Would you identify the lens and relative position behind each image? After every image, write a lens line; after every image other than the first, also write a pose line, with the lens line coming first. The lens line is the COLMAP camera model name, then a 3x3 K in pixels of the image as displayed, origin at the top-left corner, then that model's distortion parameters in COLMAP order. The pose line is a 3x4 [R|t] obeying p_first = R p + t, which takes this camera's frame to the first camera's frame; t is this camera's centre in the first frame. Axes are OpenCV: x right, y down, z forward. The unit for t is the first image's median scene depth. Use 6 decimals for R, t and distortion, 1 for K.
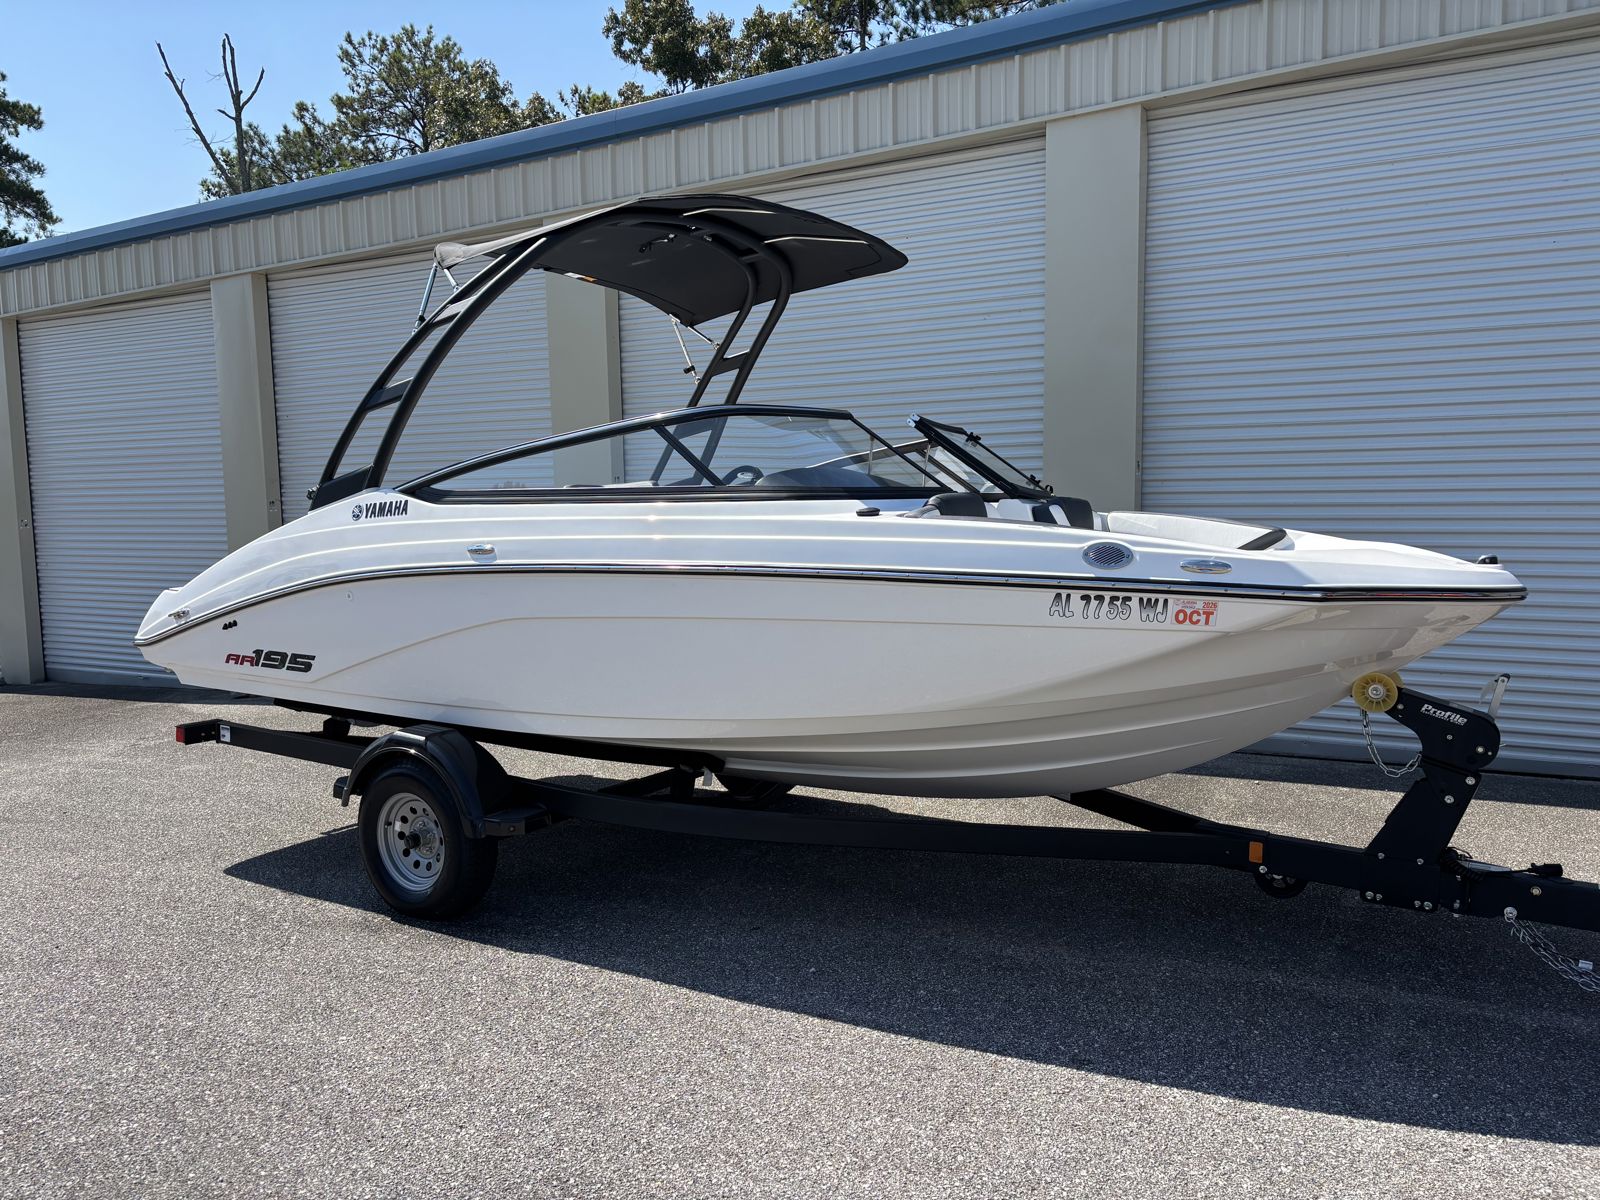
lens RADIAL K [[1212.9, 0, 798.0], [0, 1212.9, 600.8], [0, 0, 1]] dist [0.047485, -0.043922]
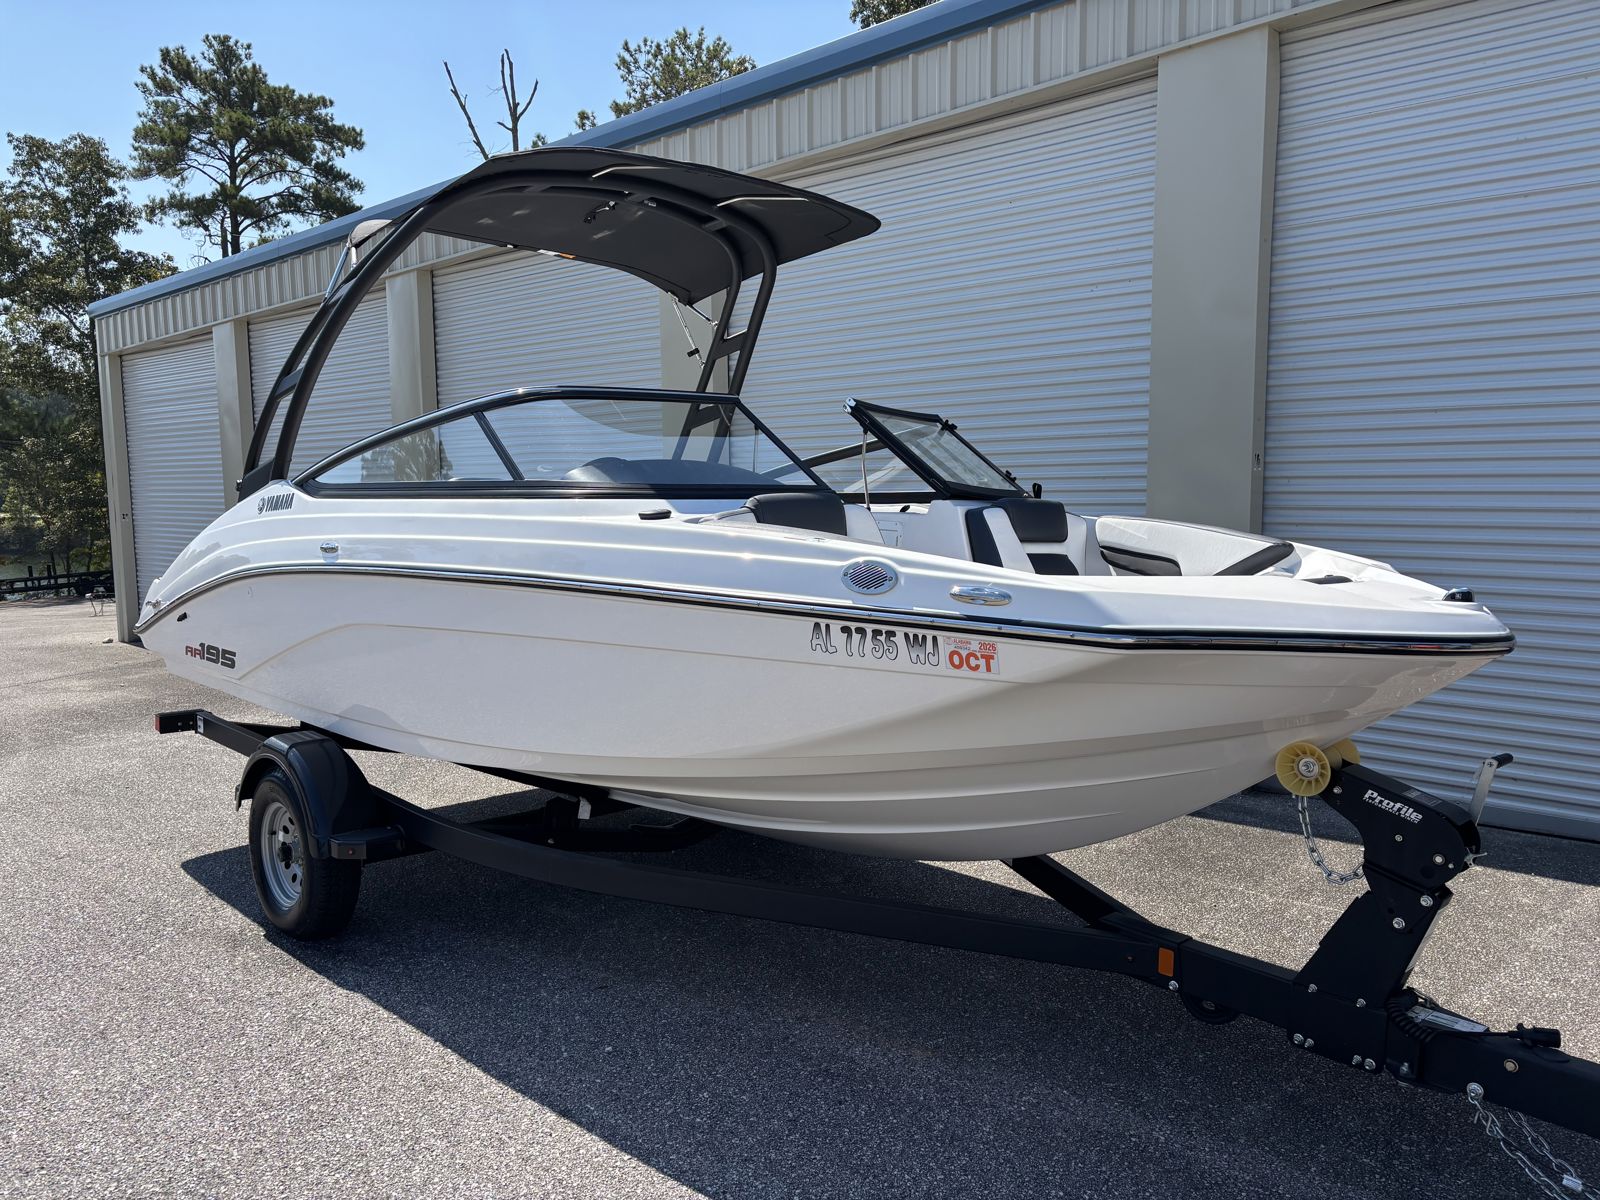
lens RADIAL K [[1212.9, 0, 797.3], [0, 1212.9, 606.8], [0, 0, 1]] dist [0.047485, -0.043922]
pose [[0.971237, 0.033057, -0.235808, 0.281951], [-0.030363, 0.999426, 0.015046, -0.020386], [0.236169, -0.007453, 0.971683, 0.170465]]
